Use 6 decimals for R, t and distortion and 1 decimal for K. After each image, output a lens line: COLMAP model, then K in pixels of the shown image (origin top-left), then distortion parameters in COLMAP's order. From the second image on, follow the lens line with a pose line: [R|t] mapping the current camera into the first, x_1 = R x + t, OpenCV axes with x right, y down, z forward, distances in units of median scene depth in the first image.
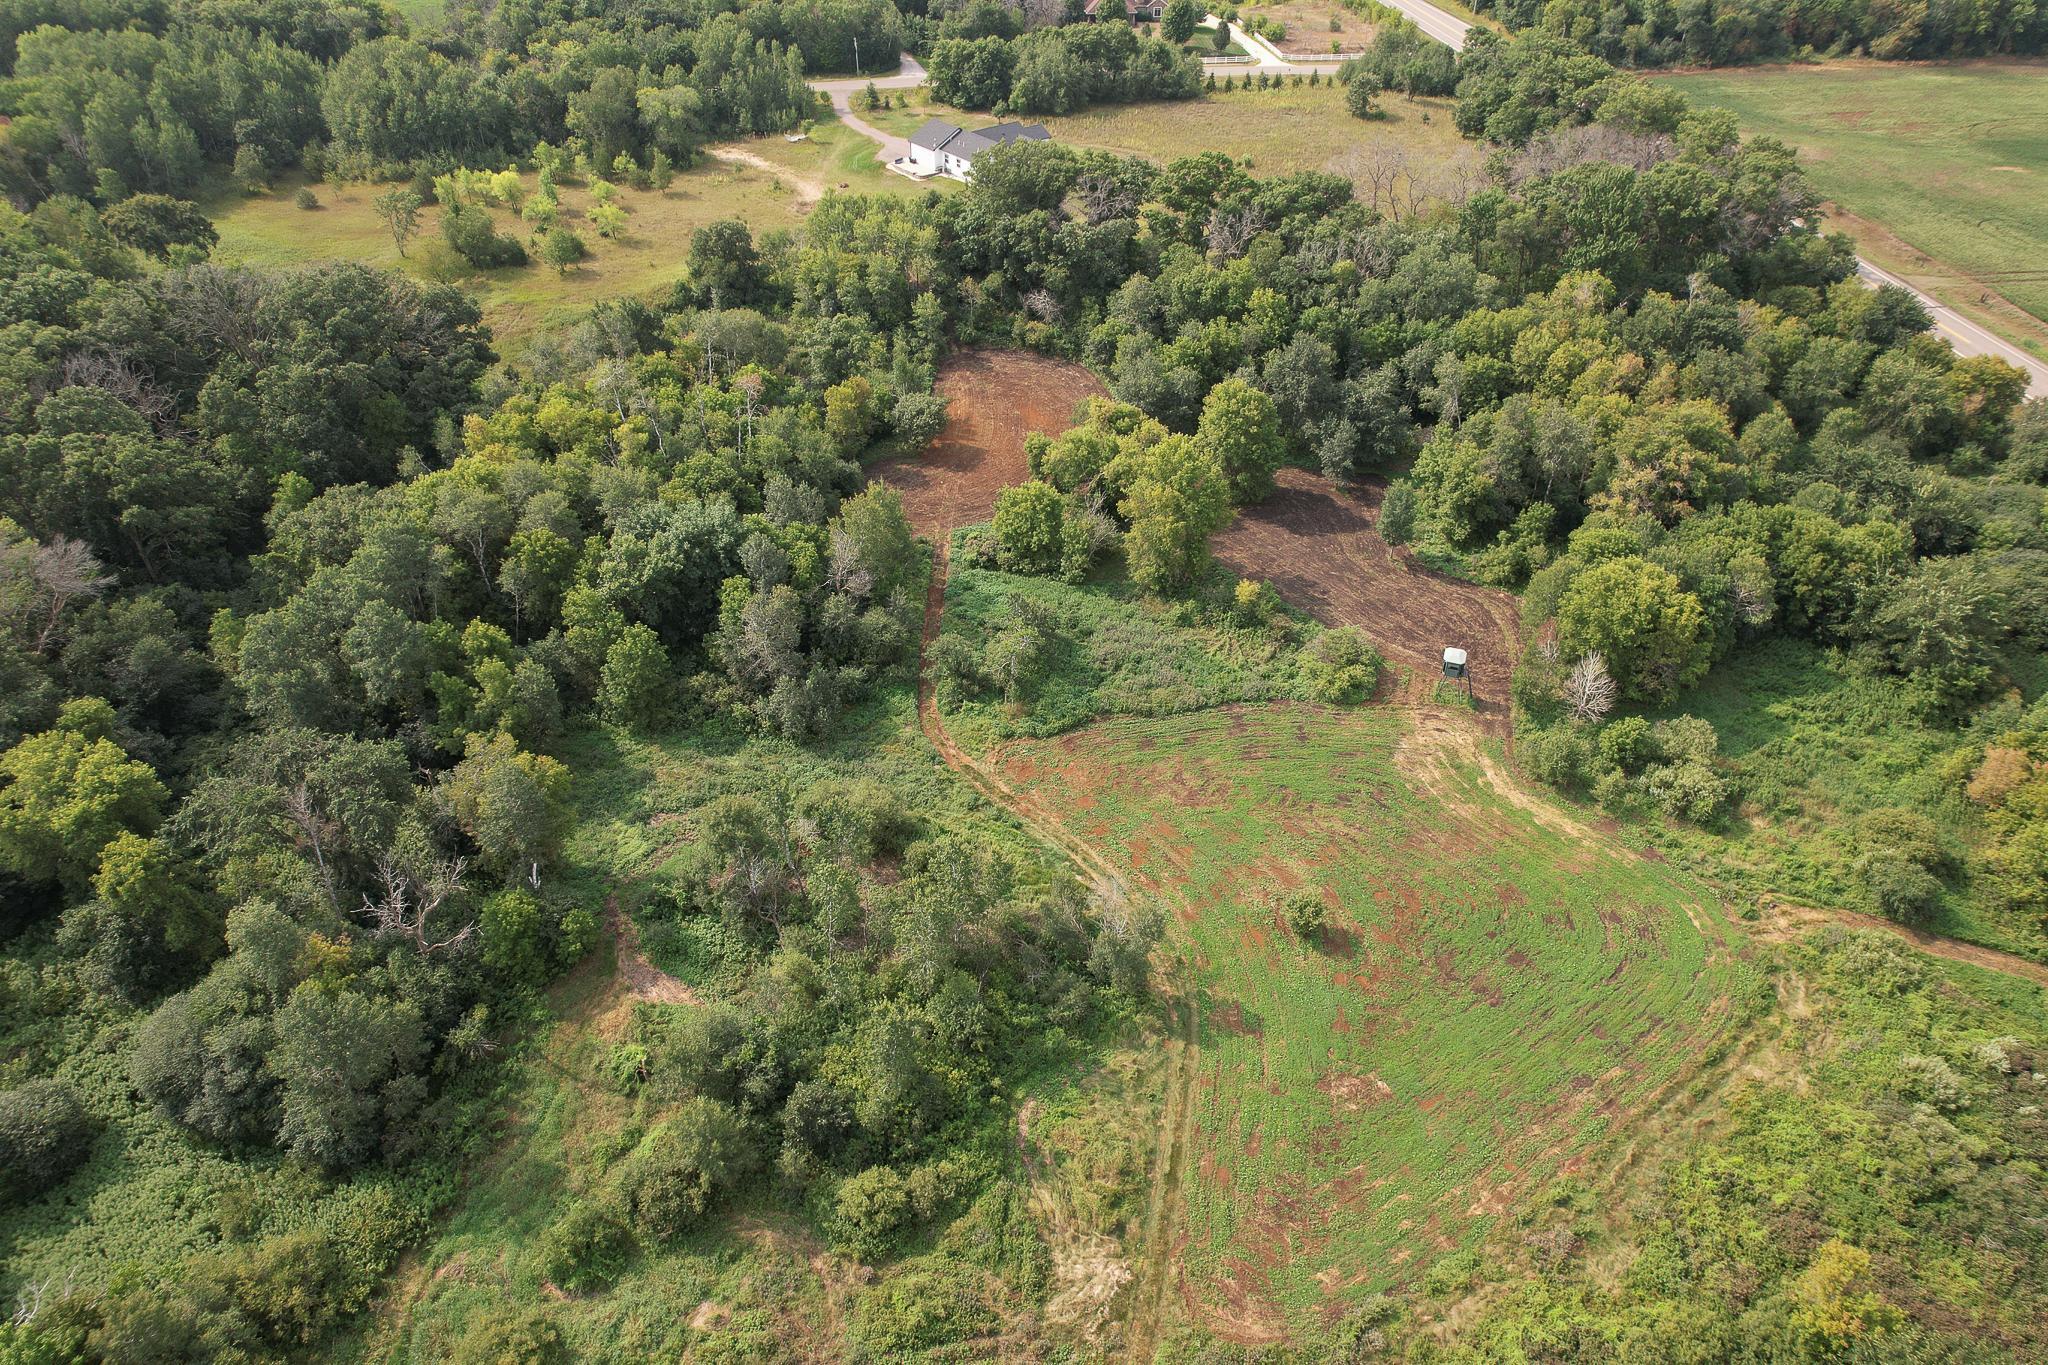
lens RADIAL K [[1362.0, 0, 1024.0], [0, 1362.0, 682.5], [0, 0, 1]] dist [-0.079953, 0.081701]
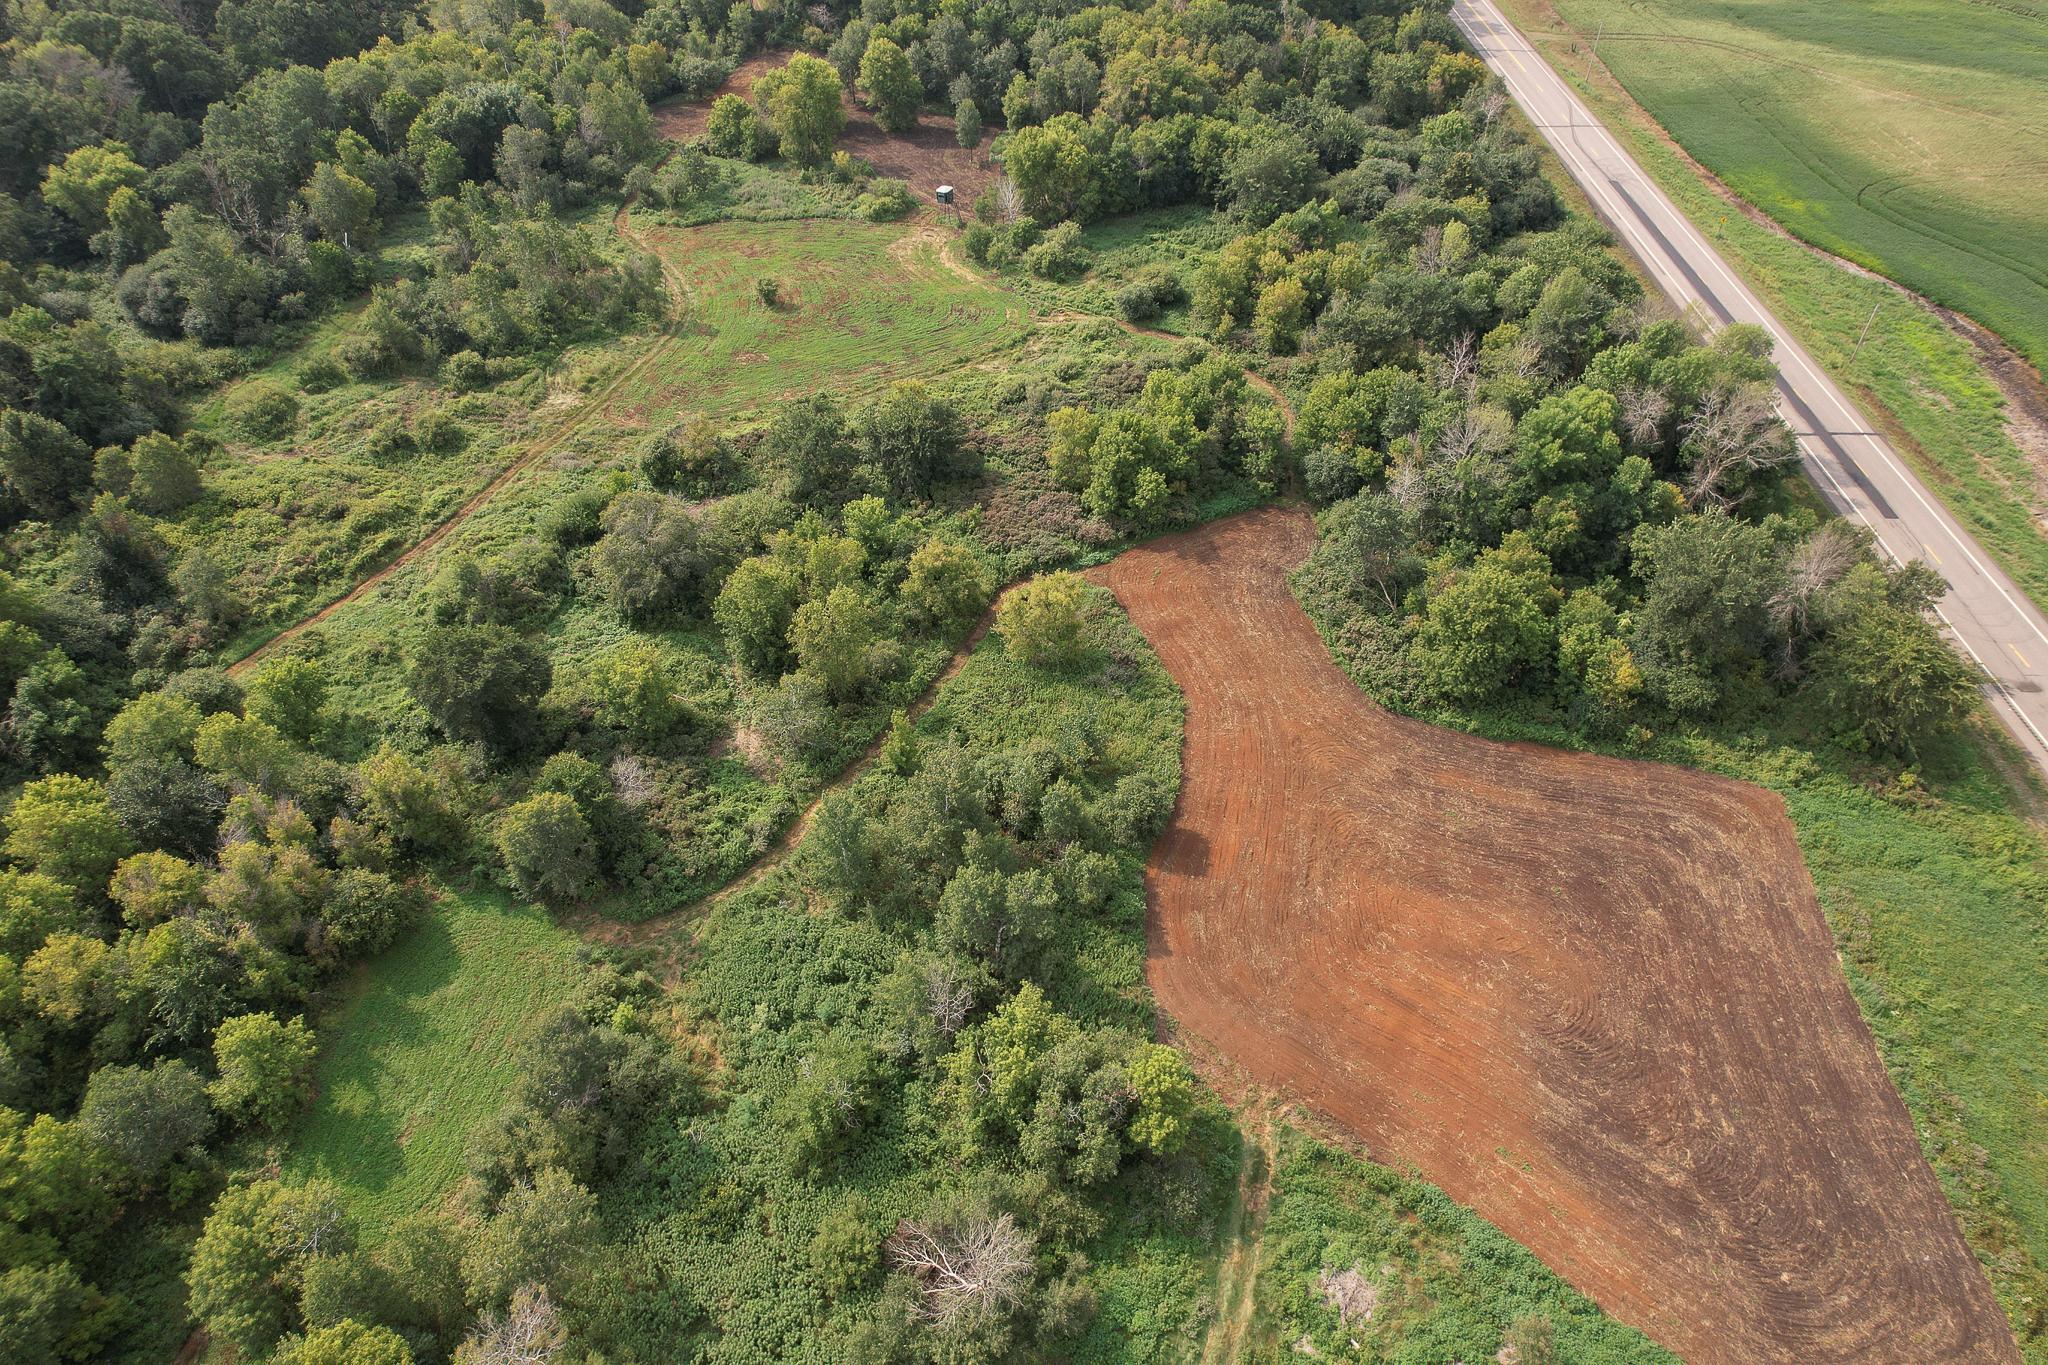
lens RADIAL K [[1362.0, 0, 1024.0], [0, 1362.0, 682.5], [0, 0, 1]] dist [-0.079953, 0.081701]
pose [[0.991648, 0.082829, -0.098860, 0.619611], [-0.076330, 0.994774, 0.067808, 0.440104], [0.103960, -0.059696, 0.992788, -0.579006]]
